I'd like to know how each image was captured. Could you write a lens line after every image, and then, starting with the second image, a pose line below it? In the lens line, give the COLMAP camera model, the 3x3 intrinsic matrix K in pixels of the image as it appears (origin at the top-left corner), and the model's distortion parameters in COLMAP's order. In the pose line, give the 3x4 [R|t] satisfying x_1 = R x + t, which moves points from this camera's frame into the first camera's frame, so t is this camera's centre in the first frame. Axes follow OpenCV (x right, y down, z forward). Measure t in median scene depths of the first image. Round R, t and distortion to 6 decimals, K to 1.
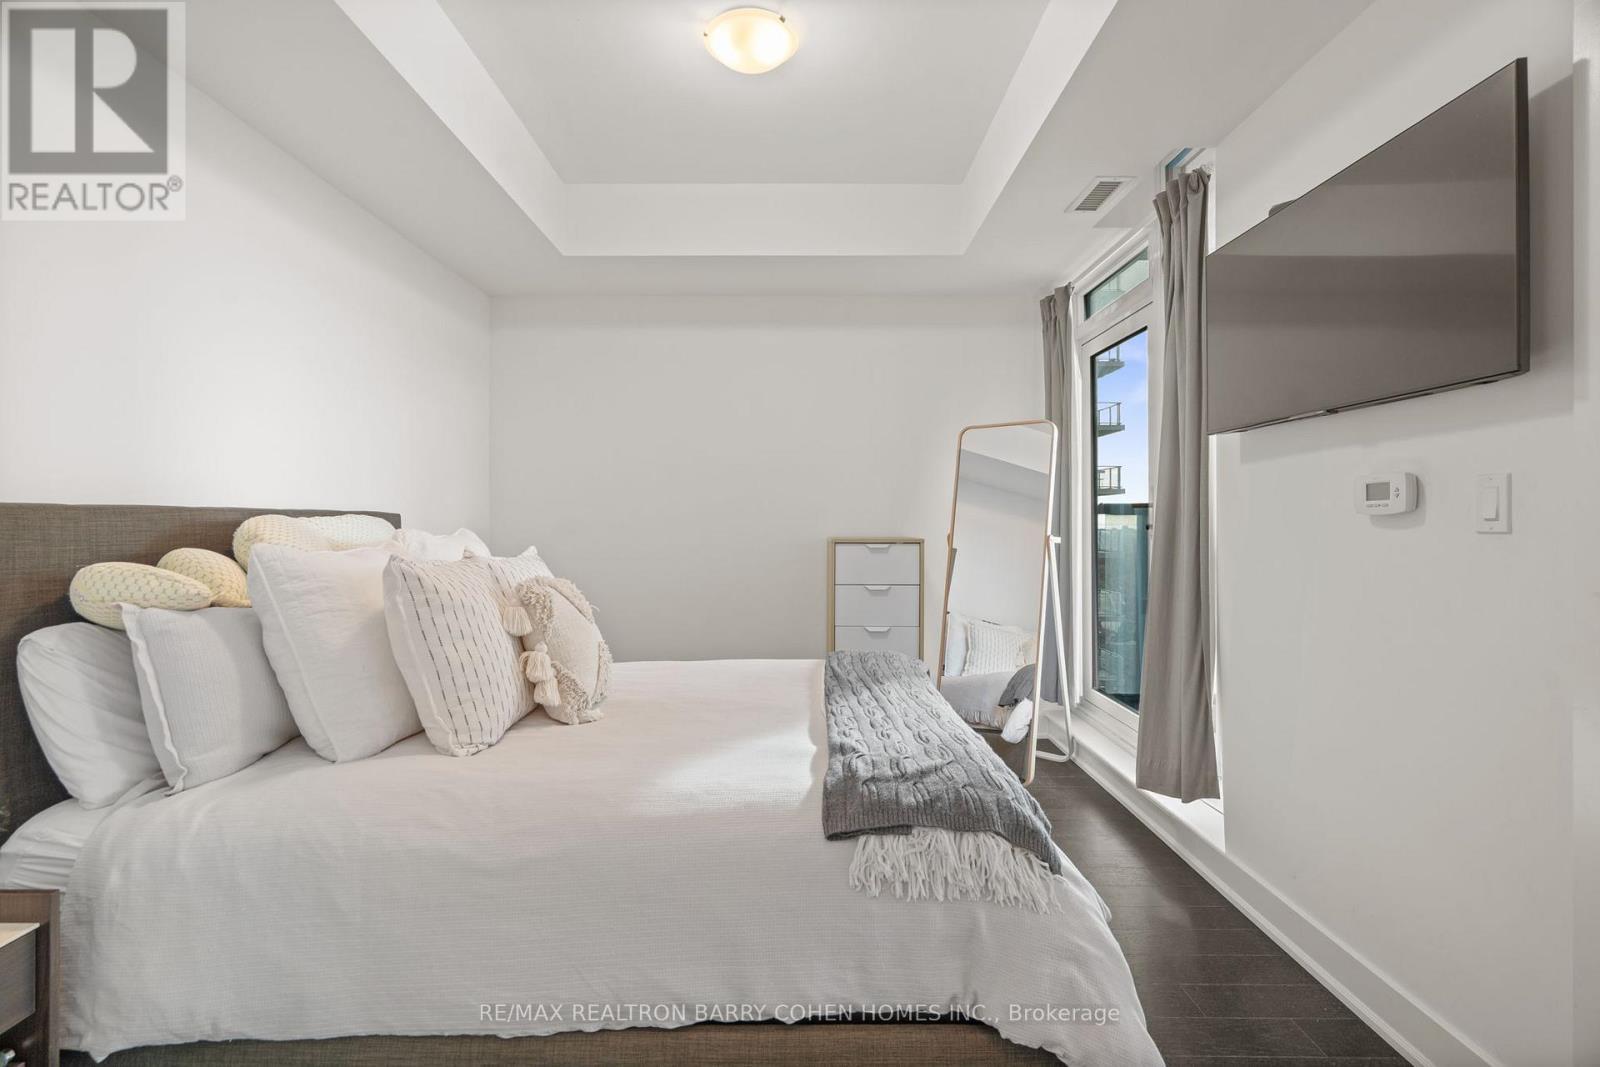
lens RADIAL K [[719.8, 0, 798.5], [0, 719.8, 514.5], [0, 0, 1]] dist [-0.000163, 0.000247]
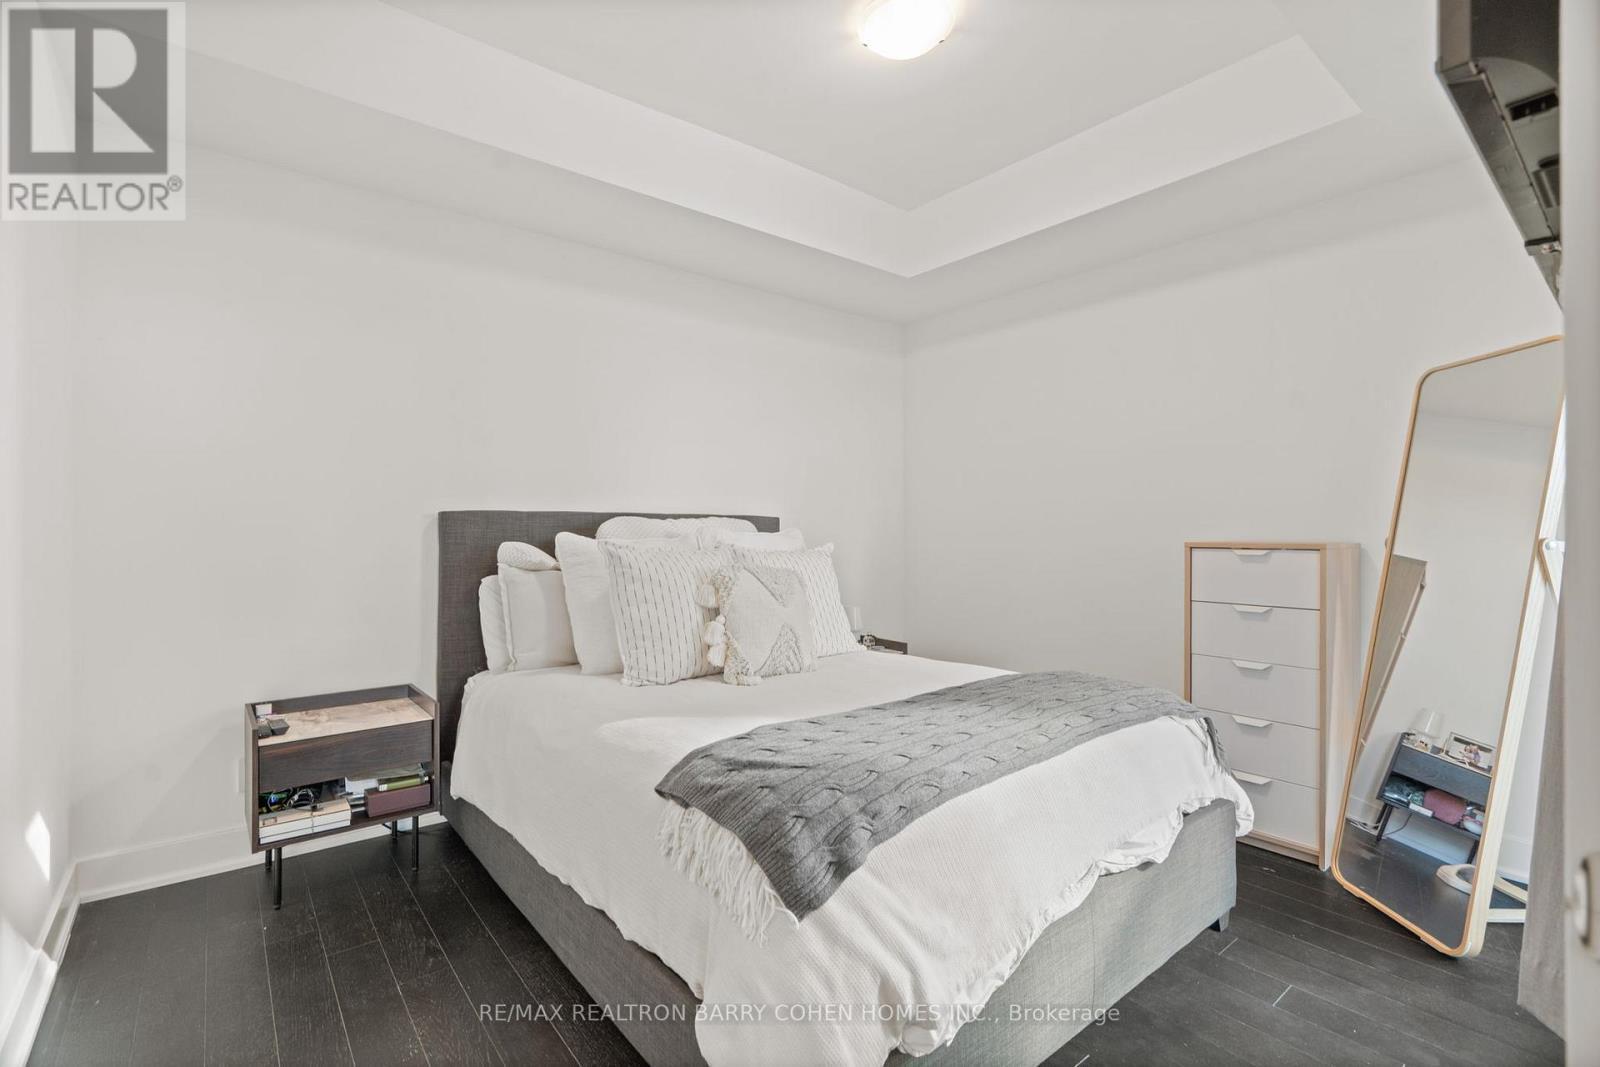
lens RADIAL K [[737.2, 0, 799.0], [0, 737.2, 523.3], [0, 0, 1]] dist [-0.002855, 0.003623]
pose [[0.633081, -0.009922, -0.774022, 0.679018], [0.006536, 0.999951, -0.007473, 0.027938], [0.774058, -0.000328, 0.633115, 0.282730]]
